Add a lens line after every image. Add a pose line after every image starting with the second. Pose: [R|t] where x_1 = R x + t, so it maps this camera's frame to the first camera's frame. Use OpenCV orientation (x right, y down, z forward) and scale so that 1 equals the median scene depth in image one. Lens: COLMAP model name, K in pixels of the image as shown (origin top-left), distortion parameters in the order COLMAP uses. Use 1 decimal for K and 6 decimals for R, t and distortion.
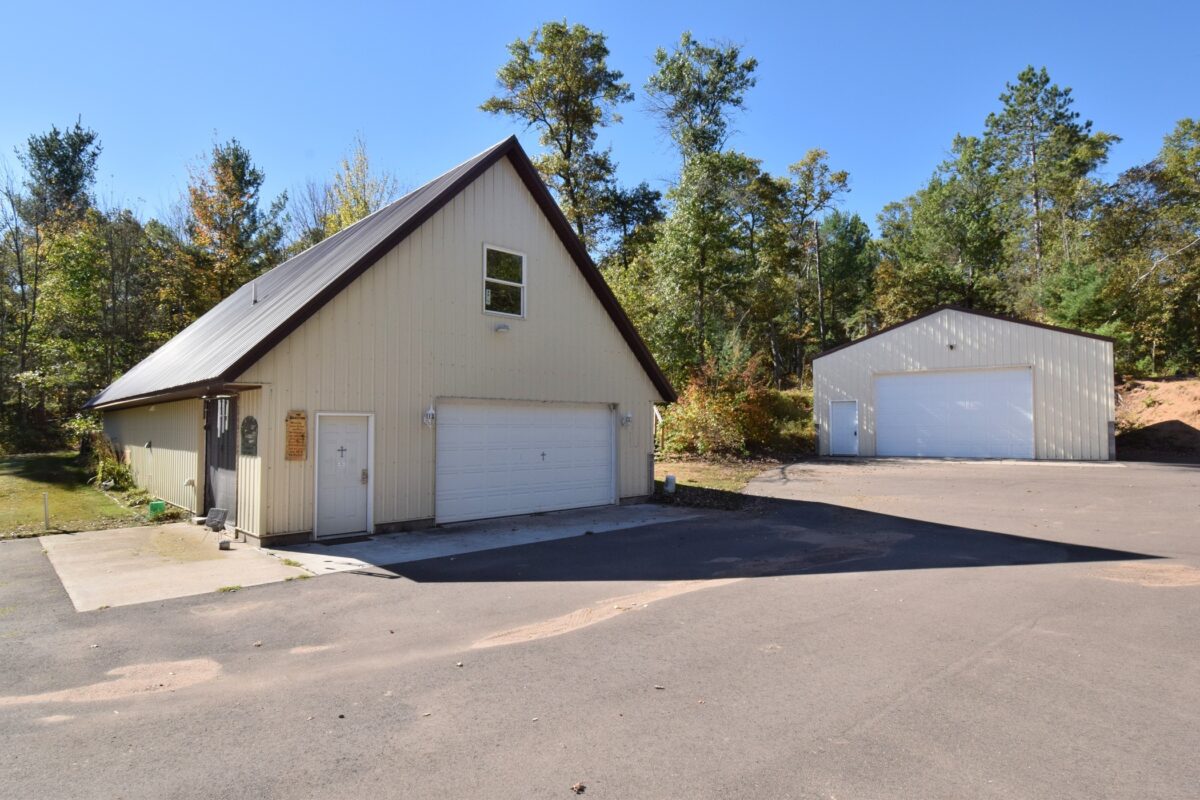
lens RADIAL K [[648.5, 0, 598.2], [0, 648.5, 401.9], [0, 0, 1]] dist [-0.007794, -0.004848]
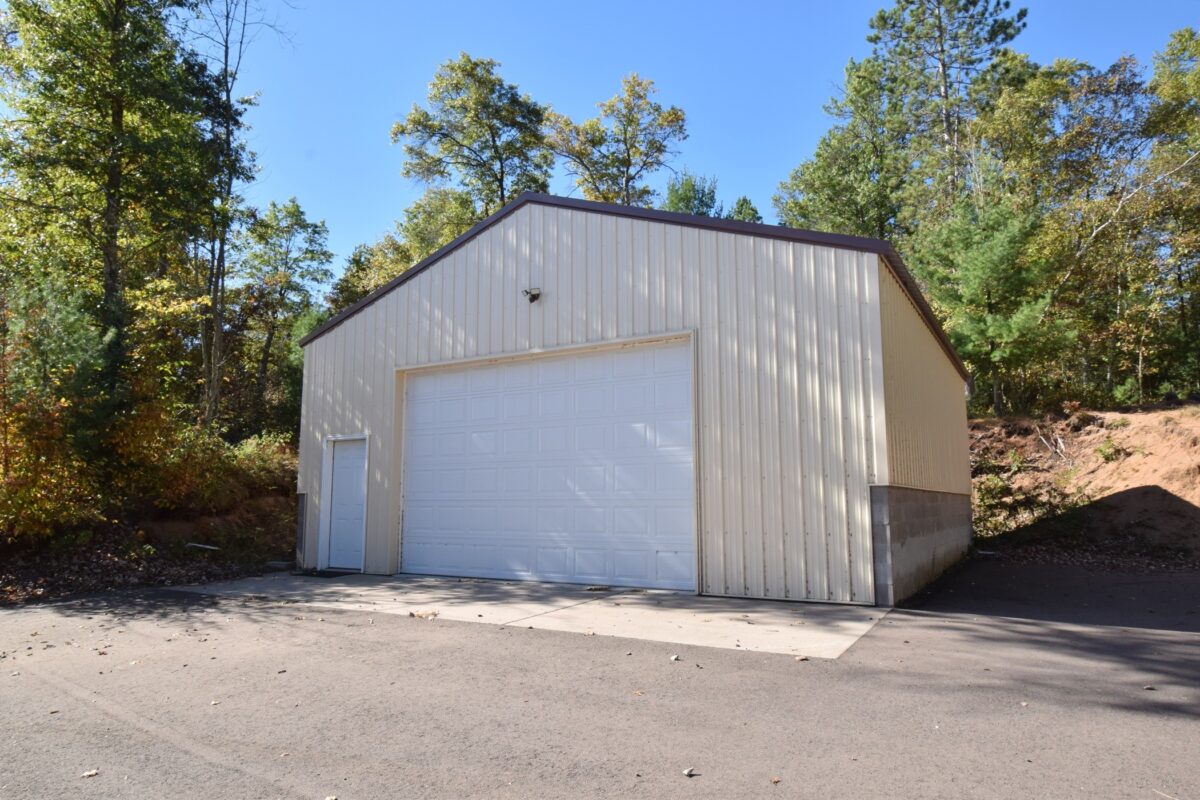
lens RADIAL K [[735.4, 0, 599.7], [0, 735.4, 405.0], [0, 0, 1]] dist [-0.017688, 0.004296]
pose [[0.999878, 0.005210, 0.014695, 0.437898], [-0.003926, 0.996279, -0.086093, 0.014568], [-0.015089, 0.086025, 0.996179, 0.423183]]
